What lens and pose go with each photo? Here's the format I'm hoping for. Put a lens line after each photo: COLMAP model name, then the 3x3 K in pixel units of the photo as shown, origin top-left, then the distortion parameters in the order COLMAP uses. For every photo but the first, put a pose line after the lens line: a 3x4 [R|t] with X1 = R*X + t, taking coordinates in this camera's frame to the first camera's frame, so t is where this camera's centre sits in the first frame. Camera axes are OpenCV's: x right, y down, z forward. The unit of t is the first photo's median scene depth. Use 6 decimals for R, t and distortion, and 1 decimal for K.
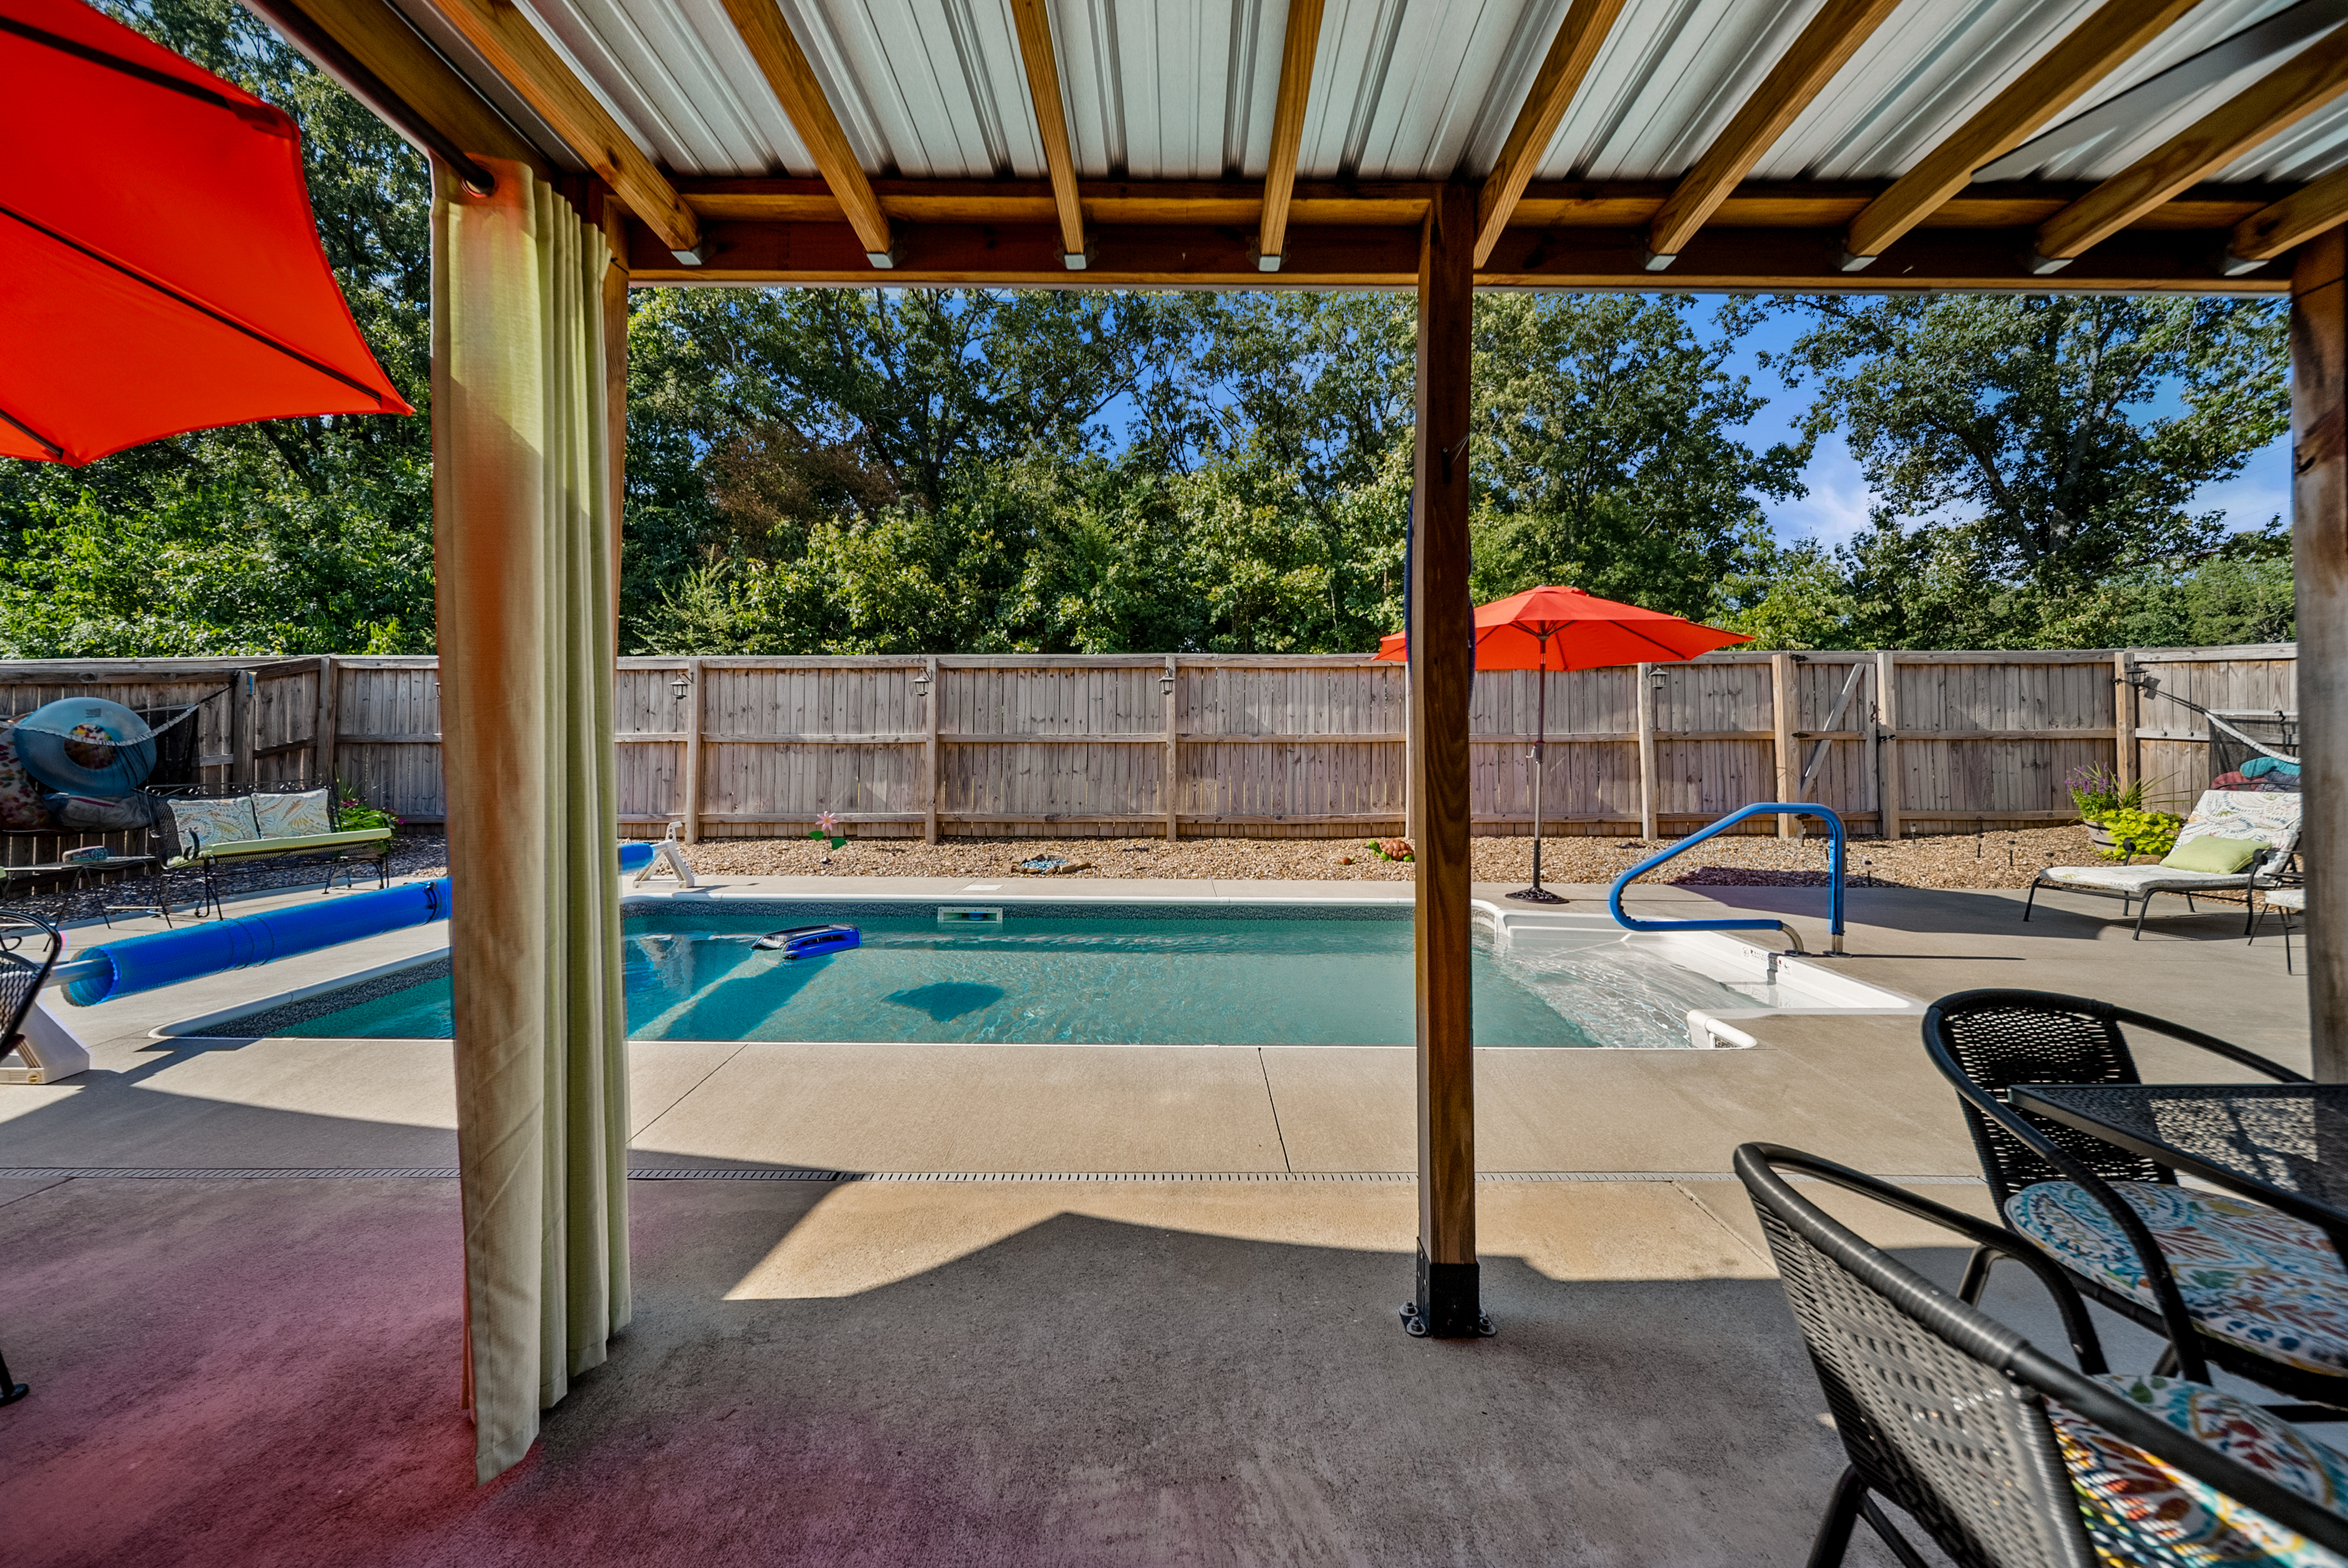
lens RADIAL K [[863.4, 0, 1172.6], [0, 863.4, 714.0], [0, 0, 1]] dist [-0.001637, -0.000233]
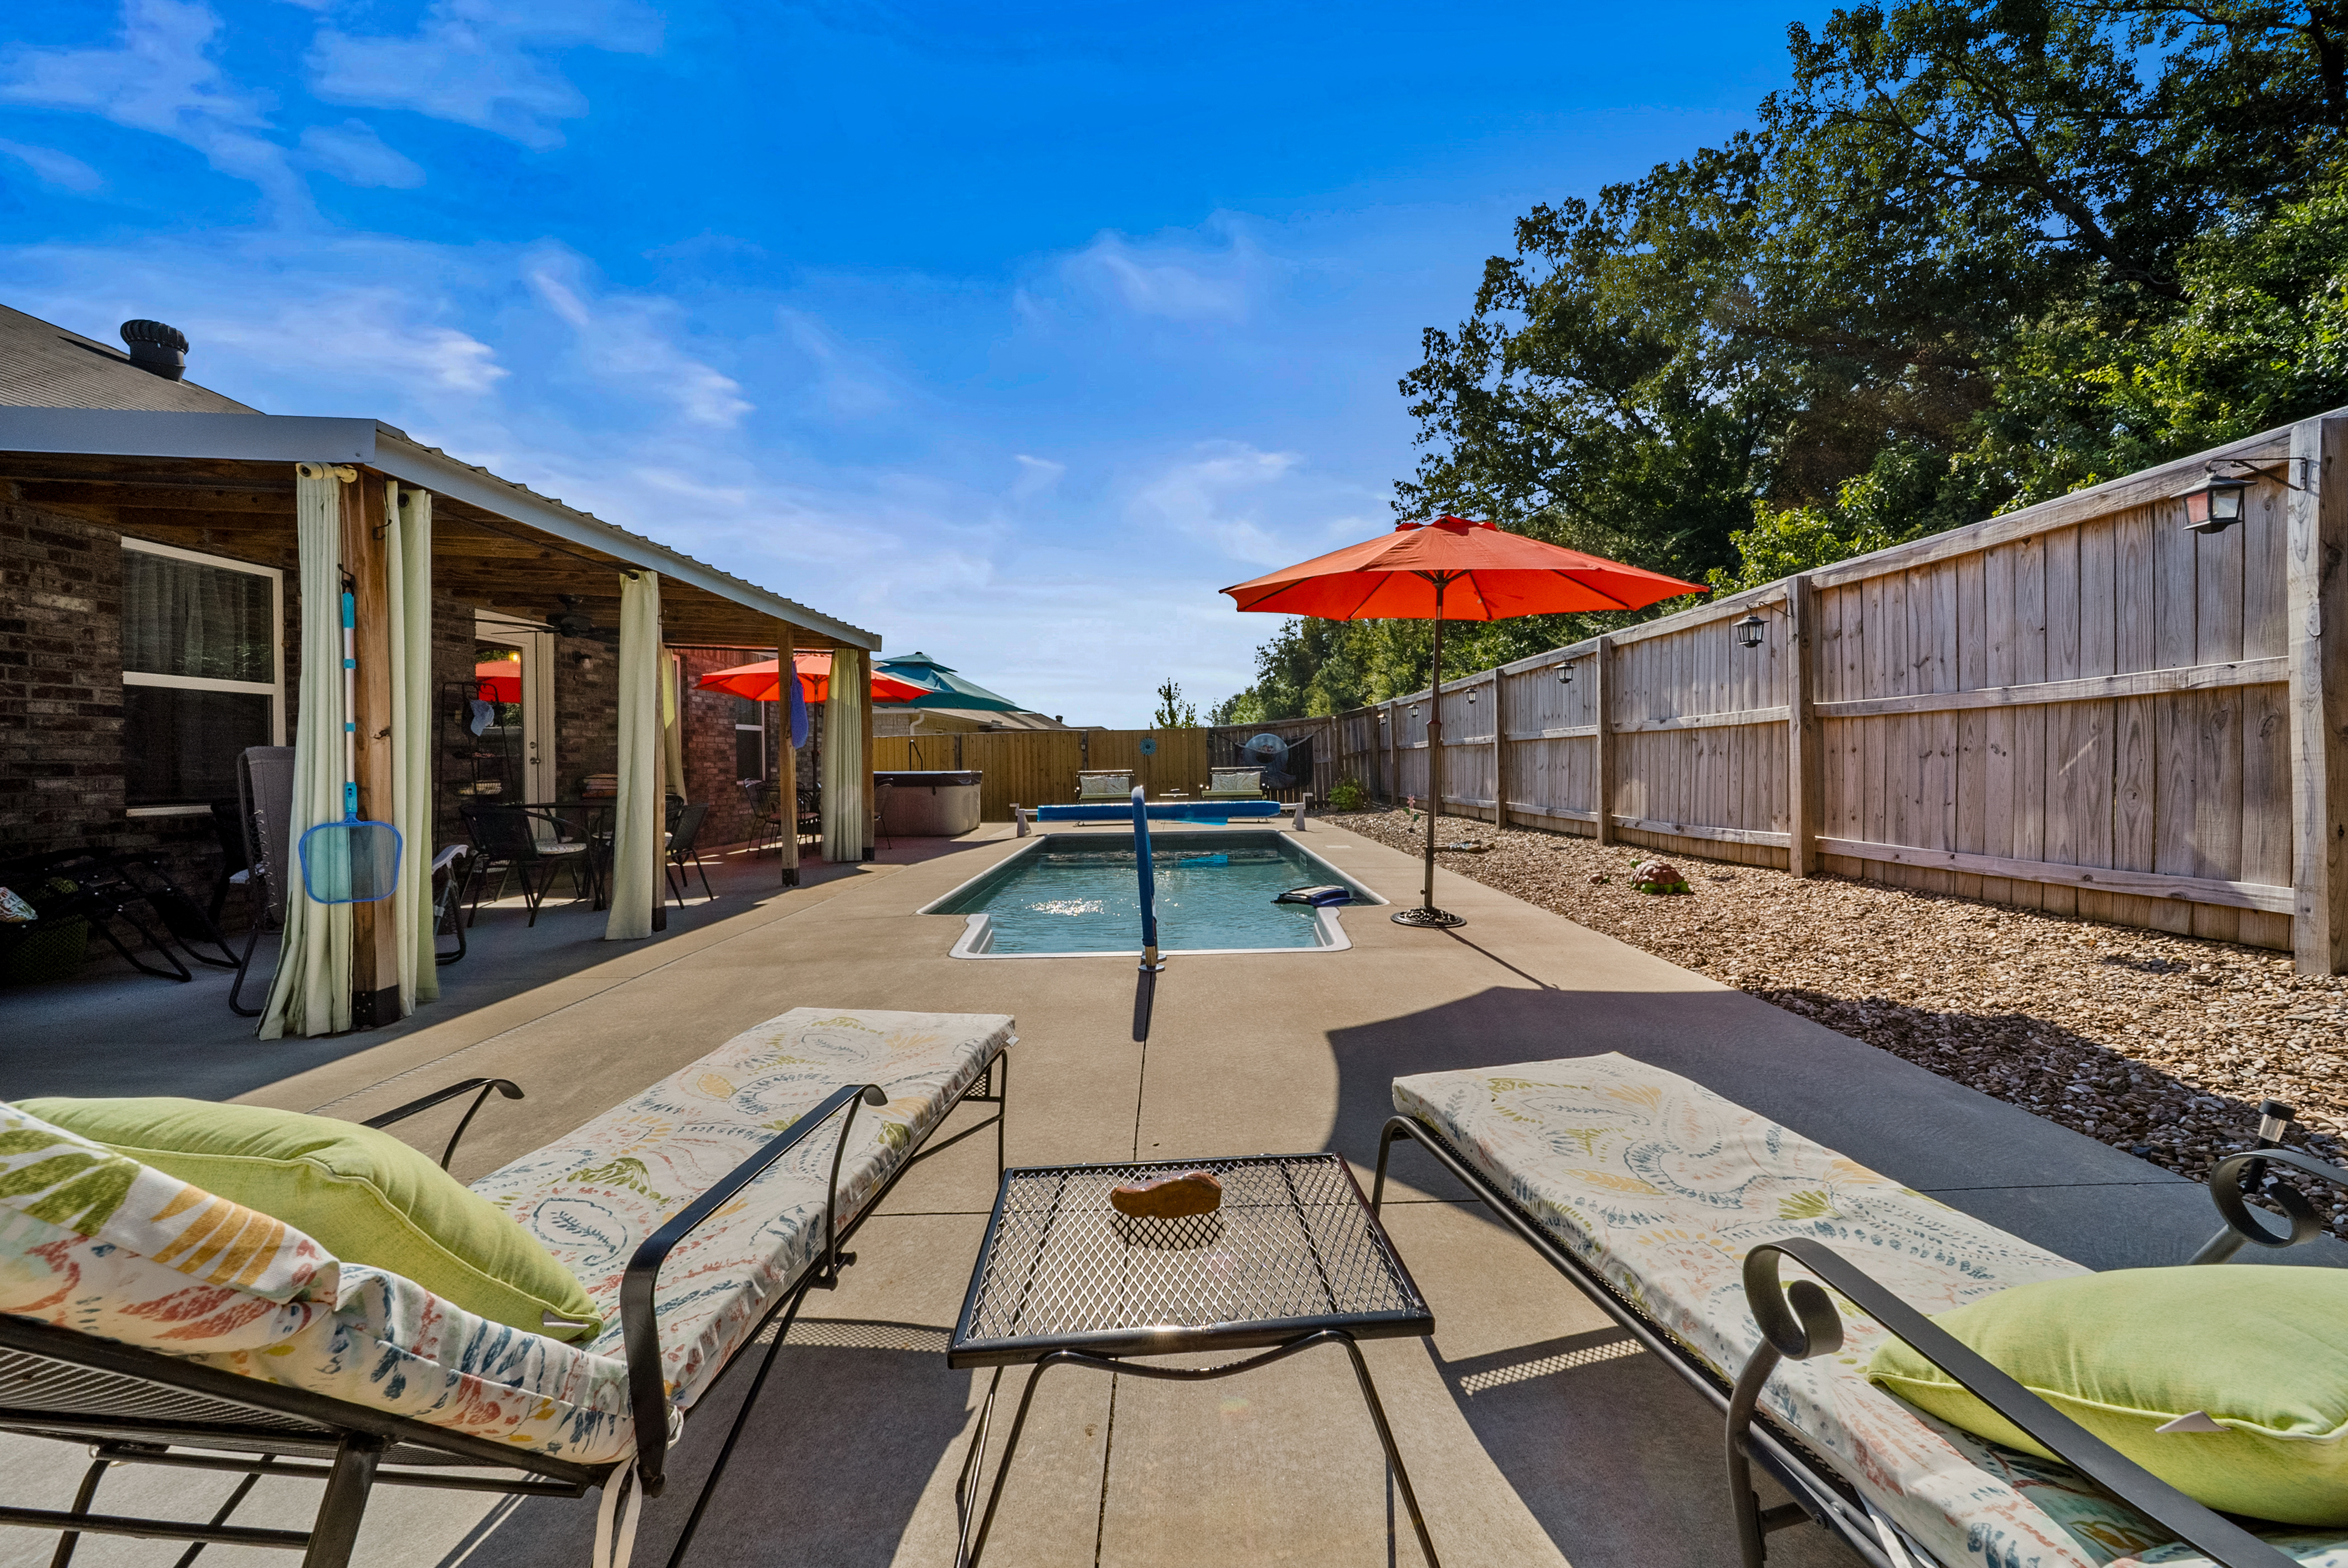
lens RADIAL K [[846.8, 0, 1181.9], [0, 846.8, 760.7], [0, 0, 1]] dist [-0.001117, -0.001822]
pose [[0.022092, -0.005748, -0.999739, 0.854320], [0.048641, 0.998805, -0.004668, 0.042928], [0.998572, -0.048525, 0.022345, 0.545430]]
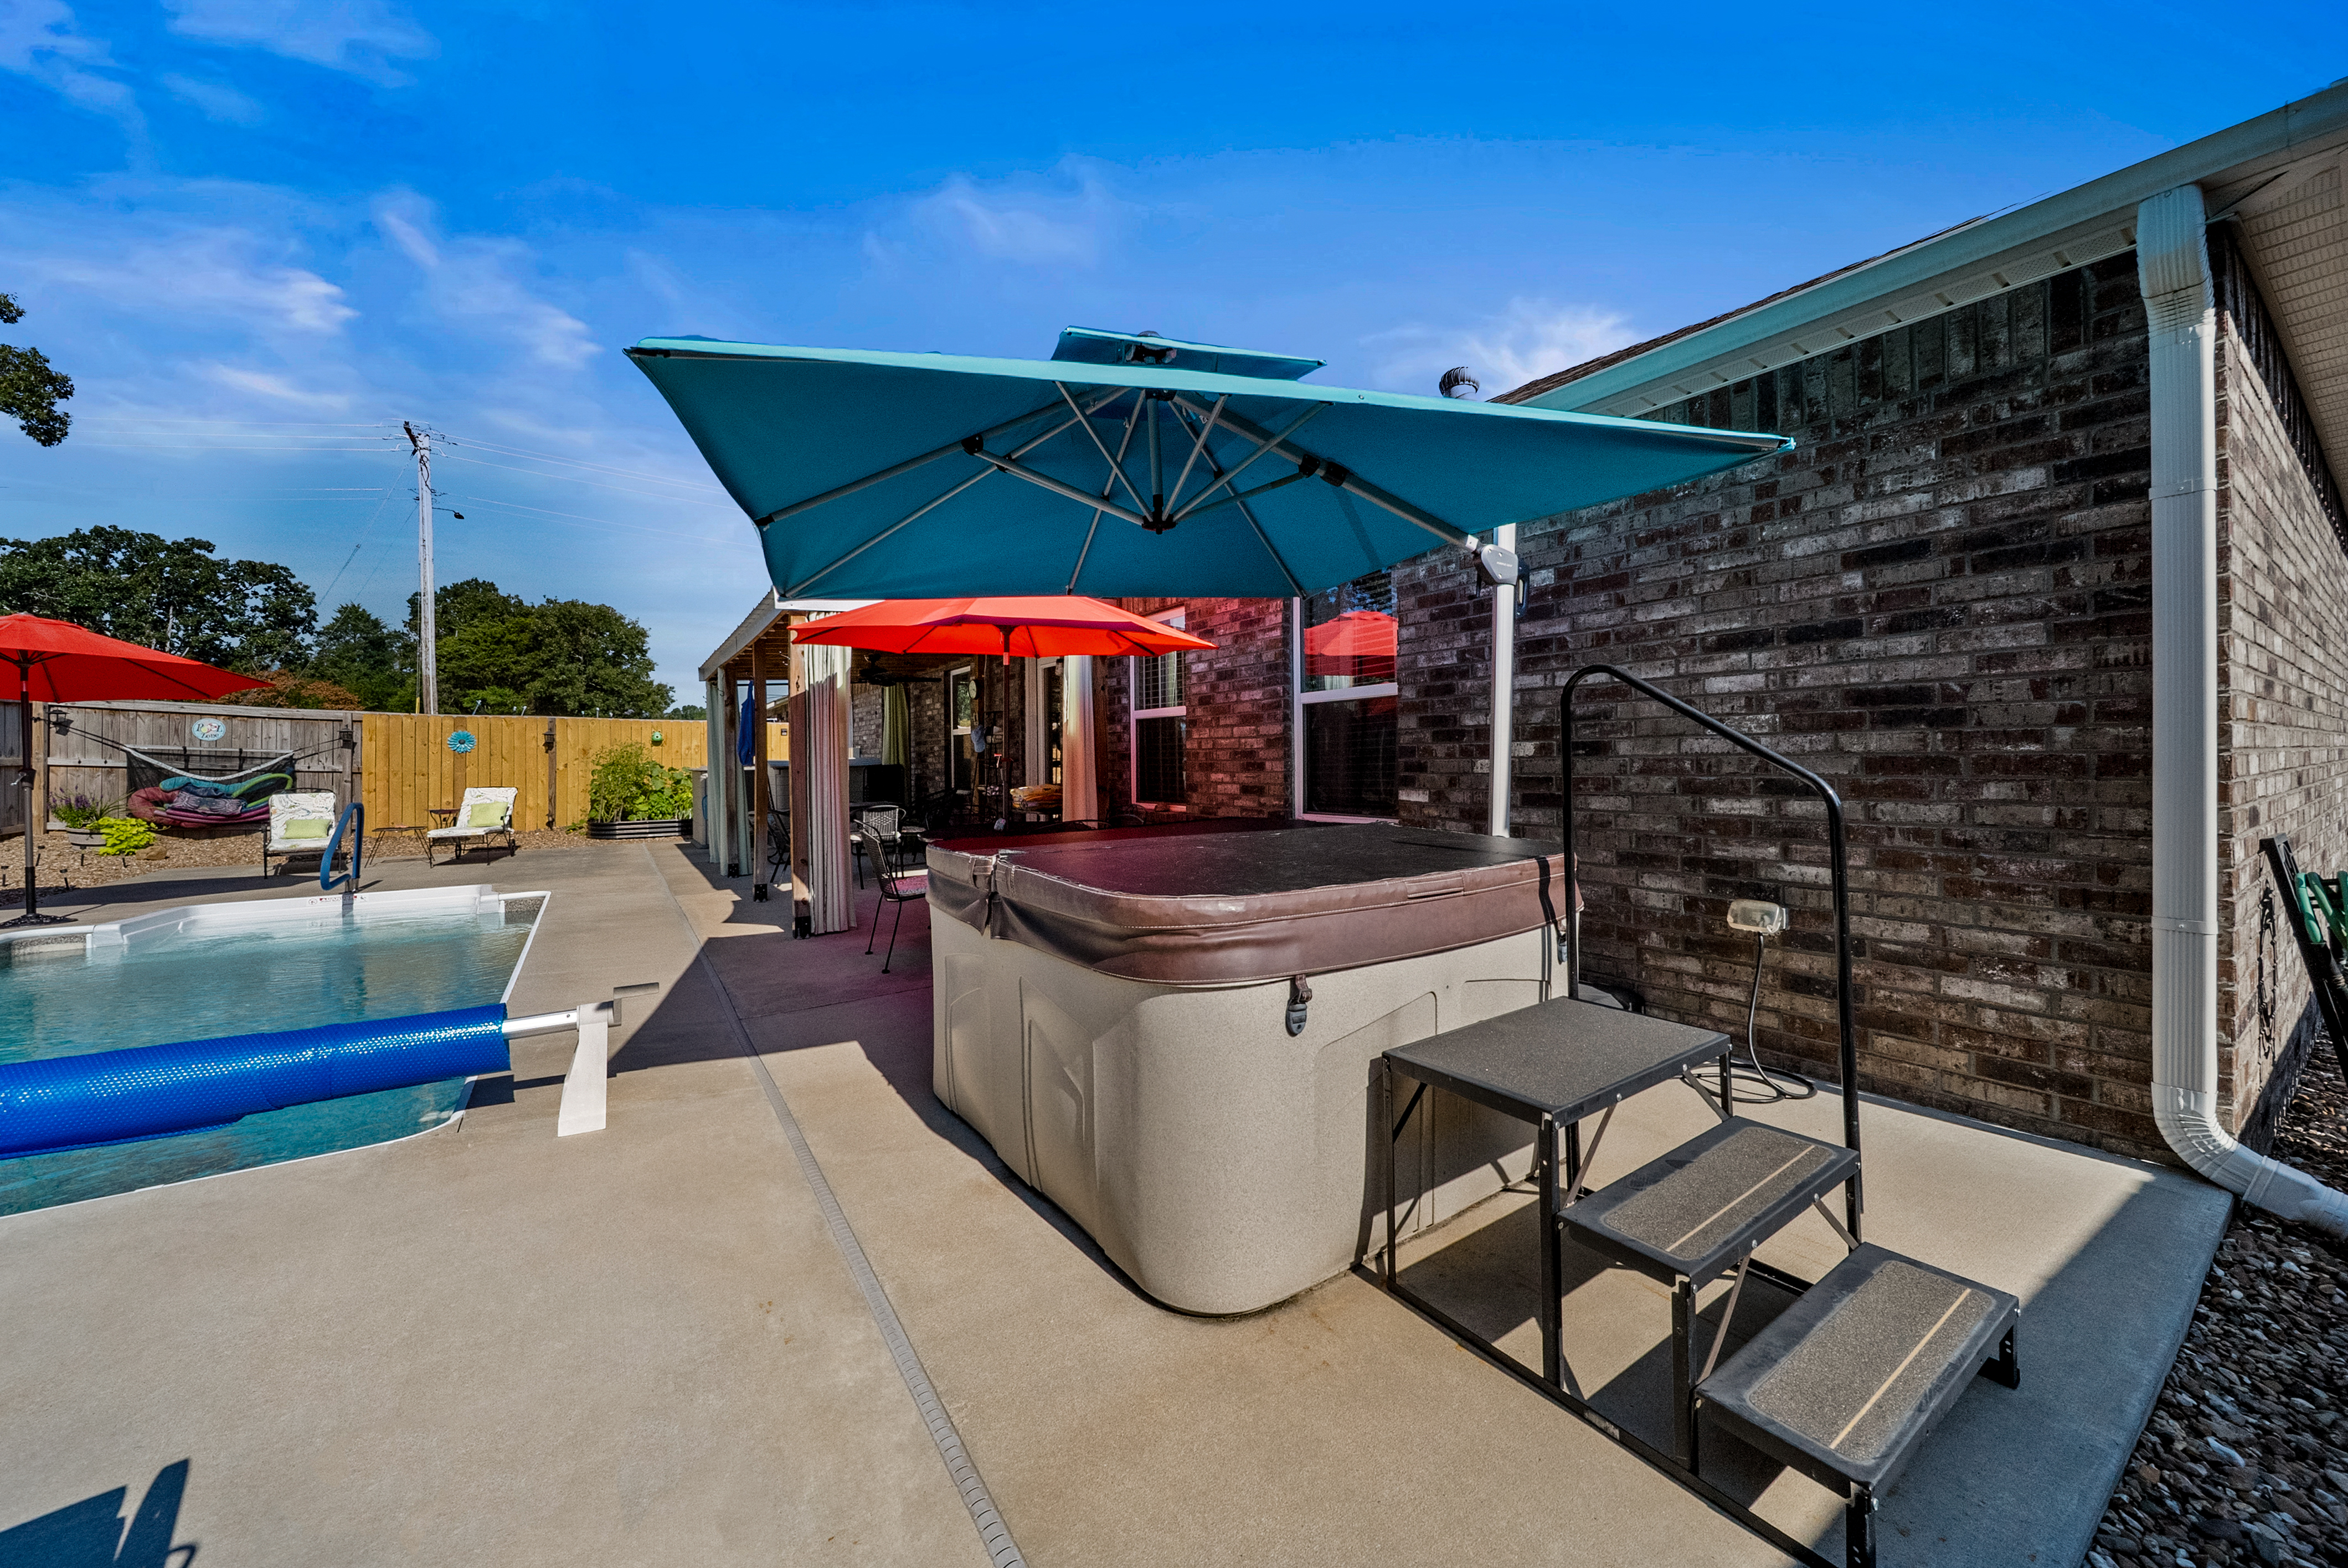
lens RADIAL K [[856.1, 0, 1181.1], [0, 856.1, 746.6], [0, 0, 1]] dist [0.000114, -0.000065]
pose [[-0.565800, 0.013781, 0.824427, -0.841339], [-0.017133, 0.999448, -0.028465, 0.007518], [-0.824365, -0.030230, -0.565251, 0.329784]]
